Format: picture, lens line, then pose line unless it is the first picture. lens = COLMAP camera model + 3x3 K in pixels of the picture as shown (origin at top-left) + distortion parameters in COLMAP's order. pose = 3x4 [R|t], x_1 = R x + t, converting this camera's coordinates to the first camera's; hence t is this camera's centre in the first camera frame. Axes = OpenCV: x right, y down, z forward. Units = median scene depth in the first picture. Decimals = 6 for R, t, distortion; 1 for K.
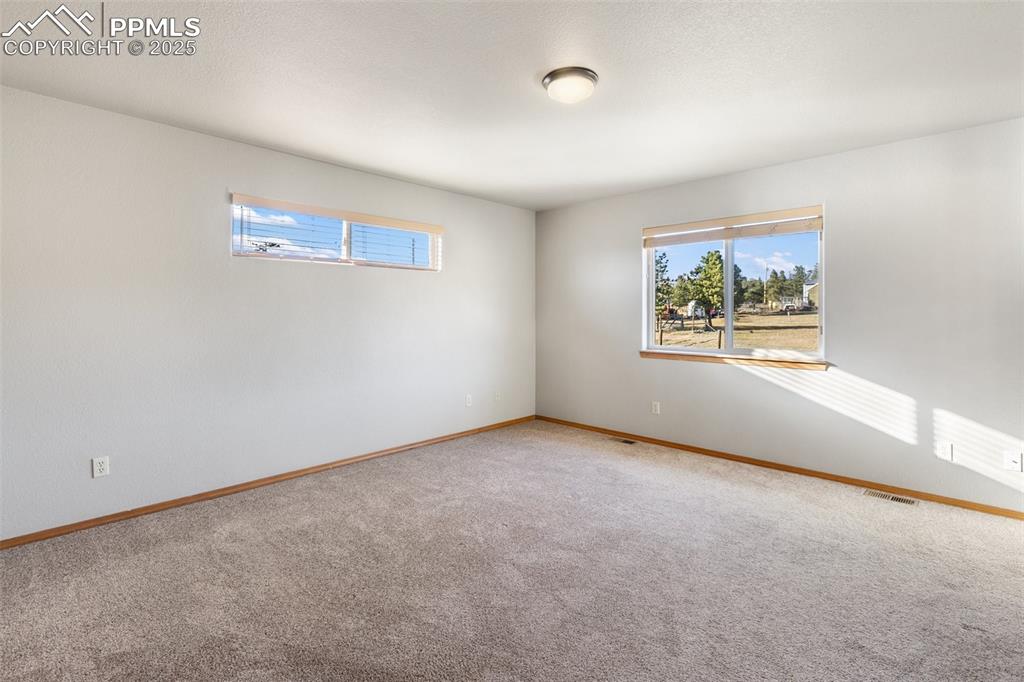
lens RADIAL K [[473.8, 0, 512.2], [0, 473.8, 325.3], [0, 0, 1]] dist [0.001987, 0.000698]
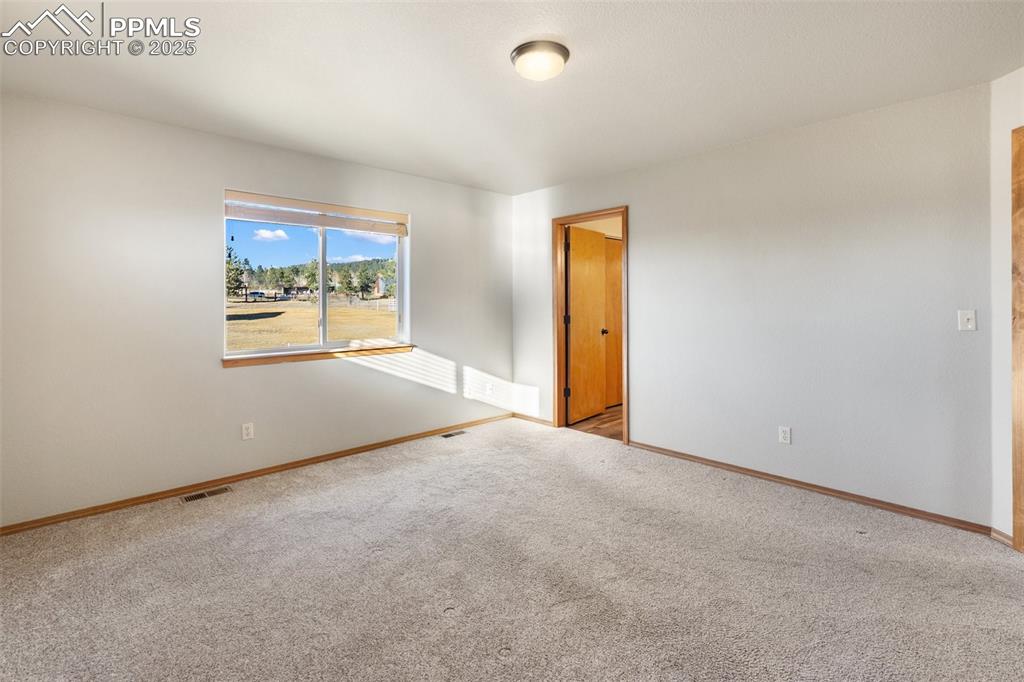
lens RADIAL K [[479.1, 0, 515.0], [0, 479.1, 319.3], [0, 0, 1]] dist [-0.002522, -0.000264]
pose [[0.032379, -0.034957, 0.998864, -0.548545], [0.034178, 0.998842, 0.033849, -0.019870], [-0.998891, 0.033043, 0.033536, 0.673623]]
